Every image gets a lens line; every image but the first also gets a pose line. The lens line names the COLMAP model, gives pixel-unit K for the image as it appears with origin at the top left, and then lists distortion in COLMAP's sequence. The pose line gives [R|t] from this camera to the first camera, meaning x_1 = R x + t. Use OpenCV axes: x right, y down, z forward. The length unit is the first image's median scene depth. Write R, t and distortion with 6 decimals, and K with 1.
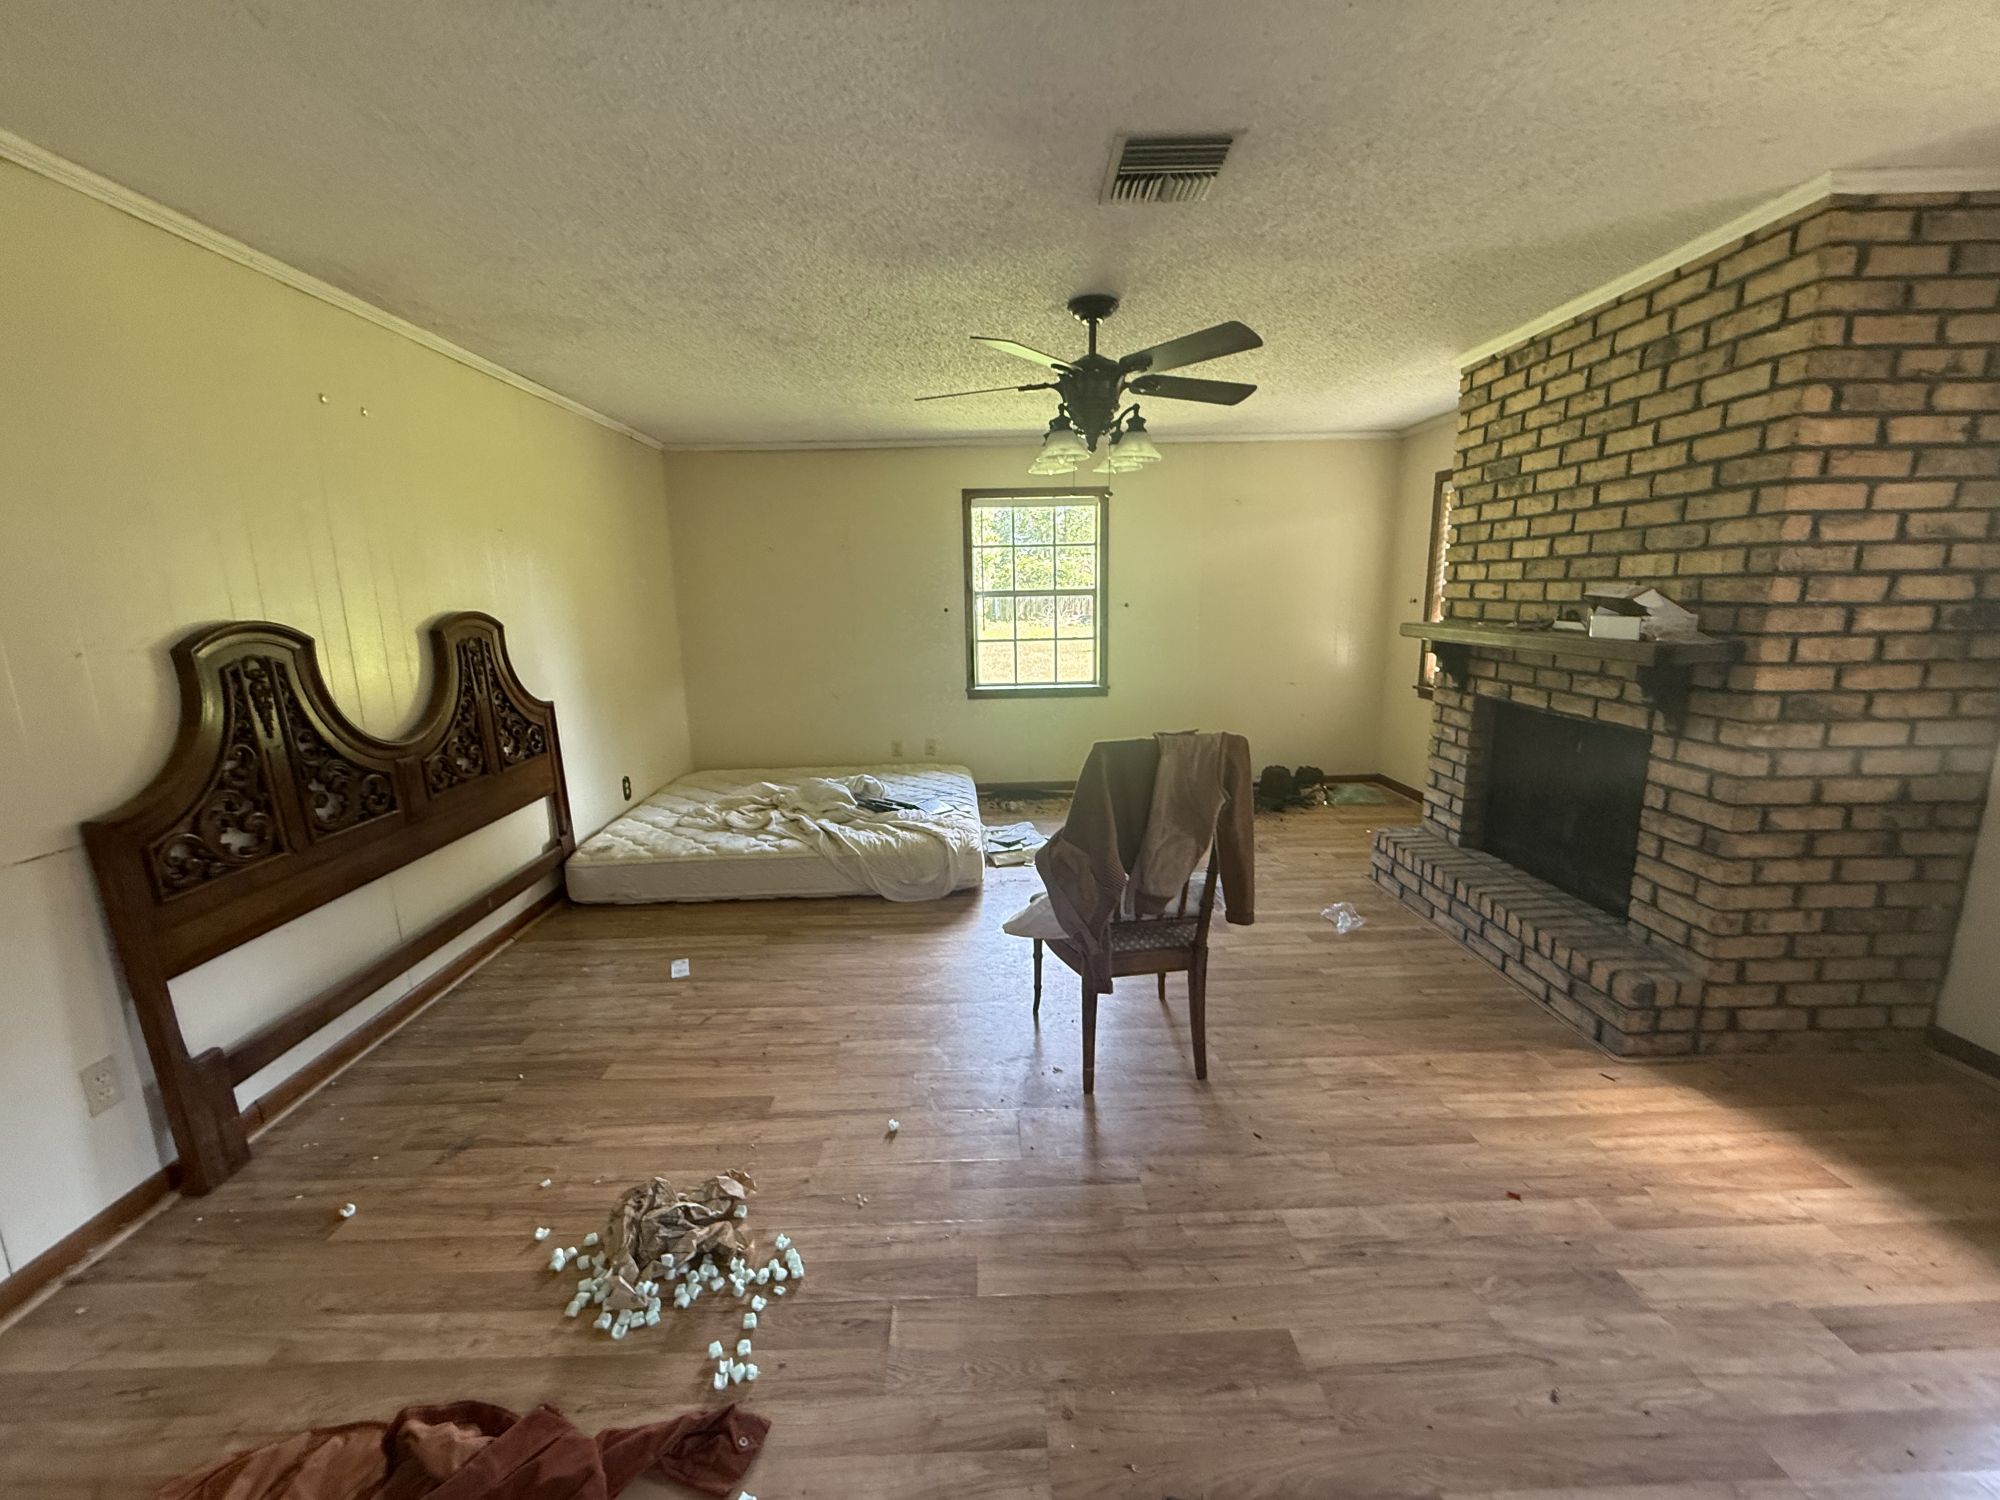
lens RADIAL K [[791.0, 0, 1000.6], [0, 791.0, 753.7], [0, 0, 1]] dist [0.001735, -0.000523]
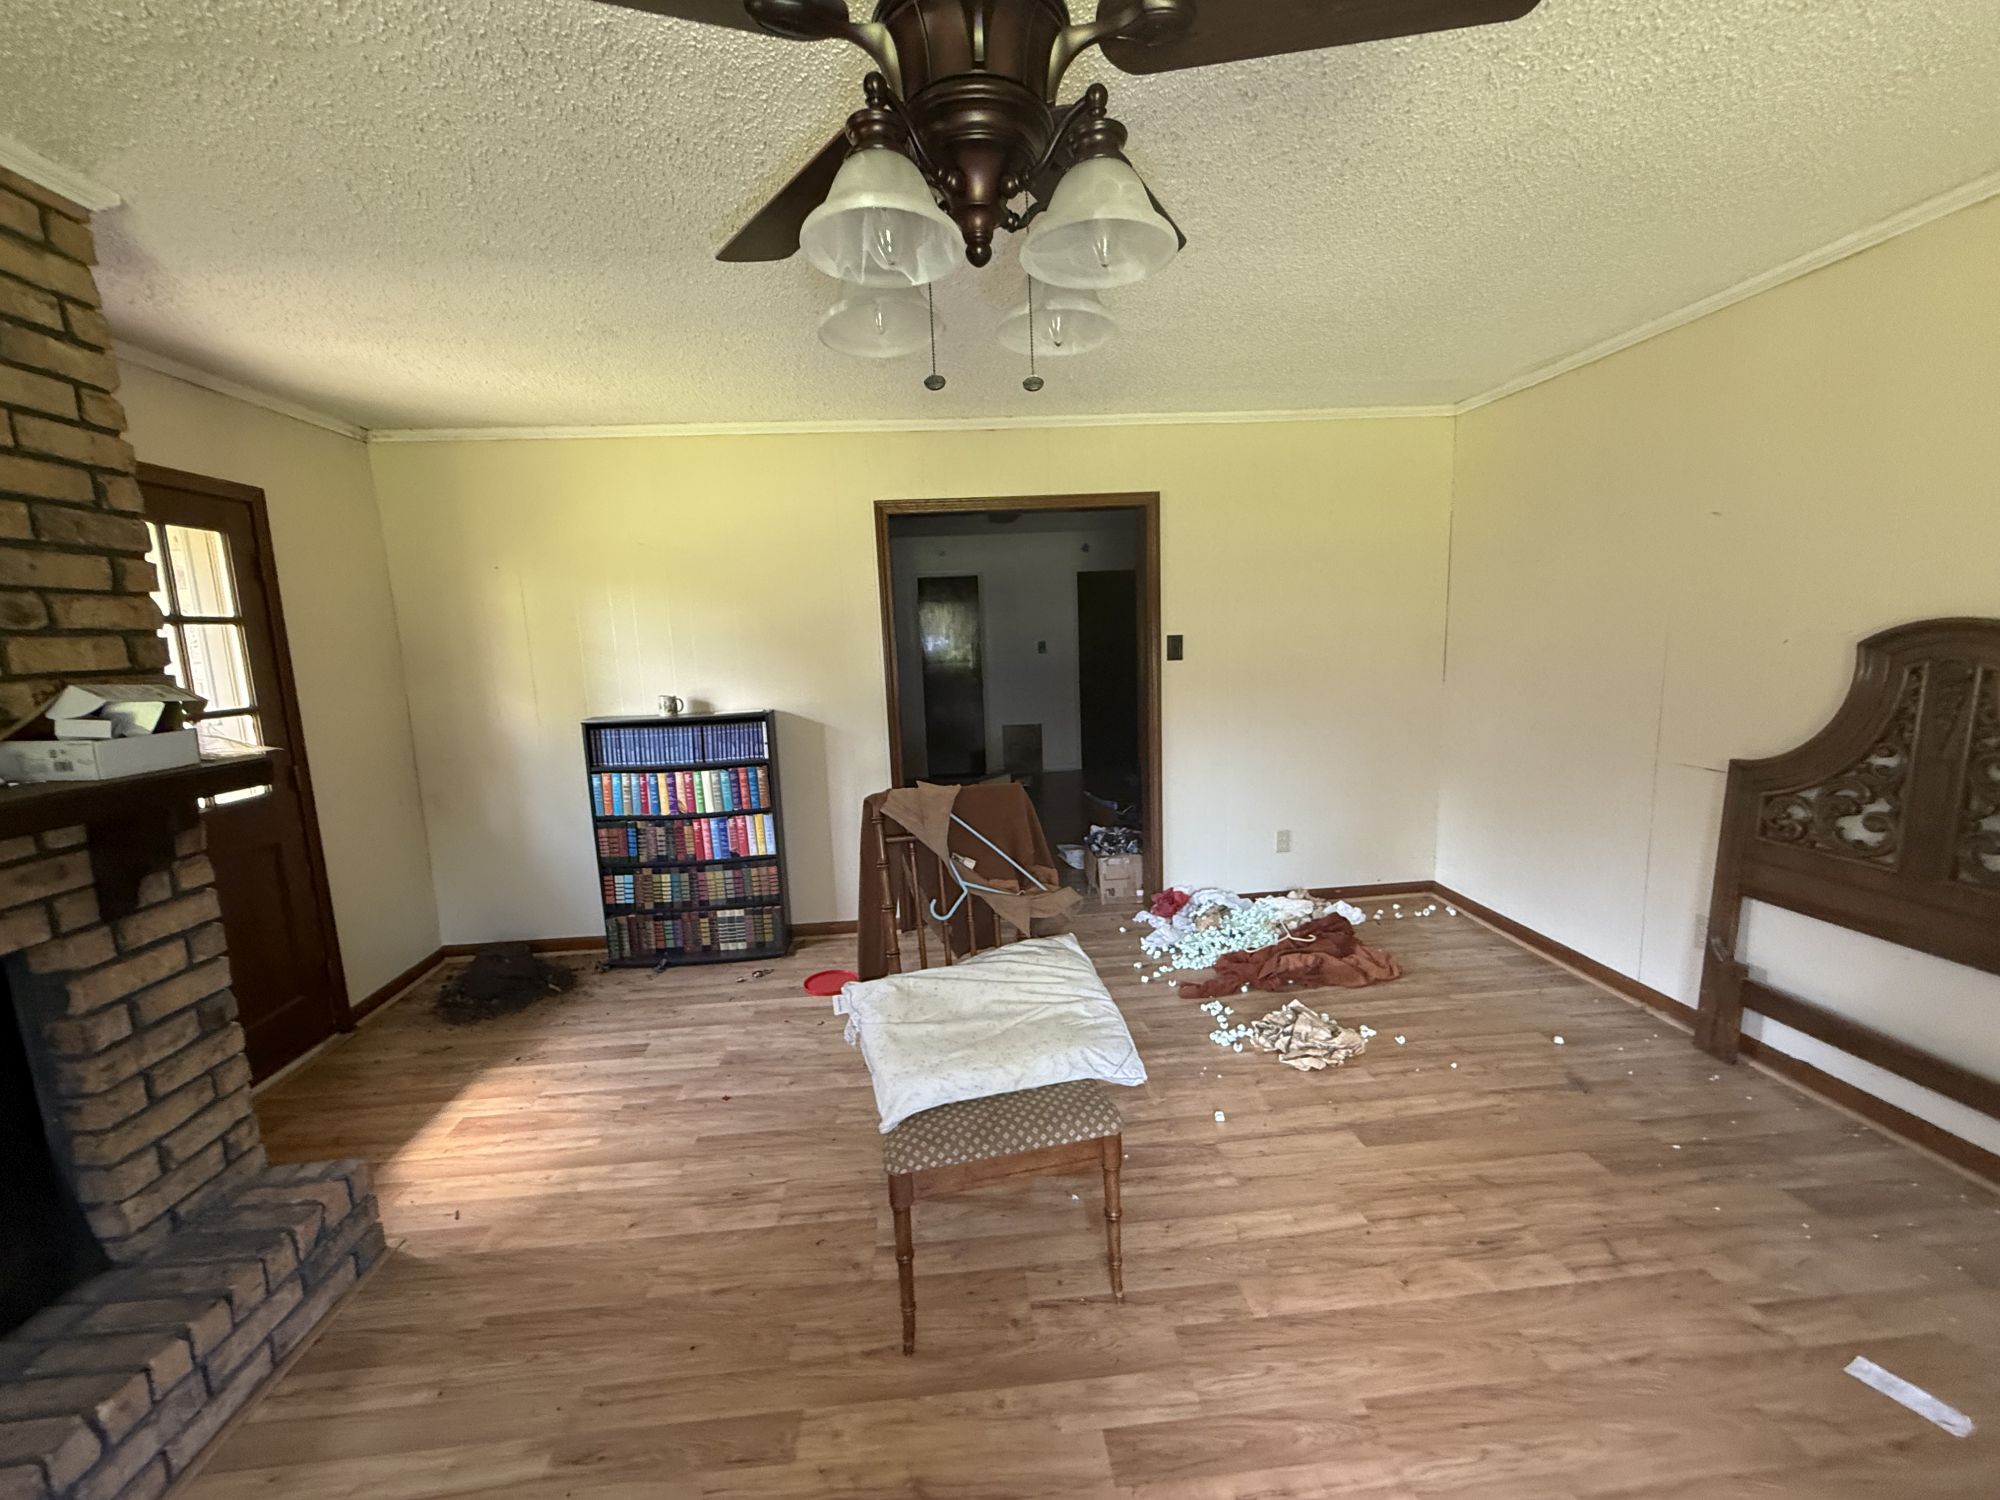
lens RADIAL K [[791.0, 0, 999.5], [0, 791.0, 749.3], [0, 0, 1]] dist [0.001735, -0.000523]
pose [[-0.996787, 0.063853, -0.048361, 0.188211], [0.043452, 0.938255, 0.343205, -0.399038], [0.067290, 0.340001, -0.938015, 1.880954]]
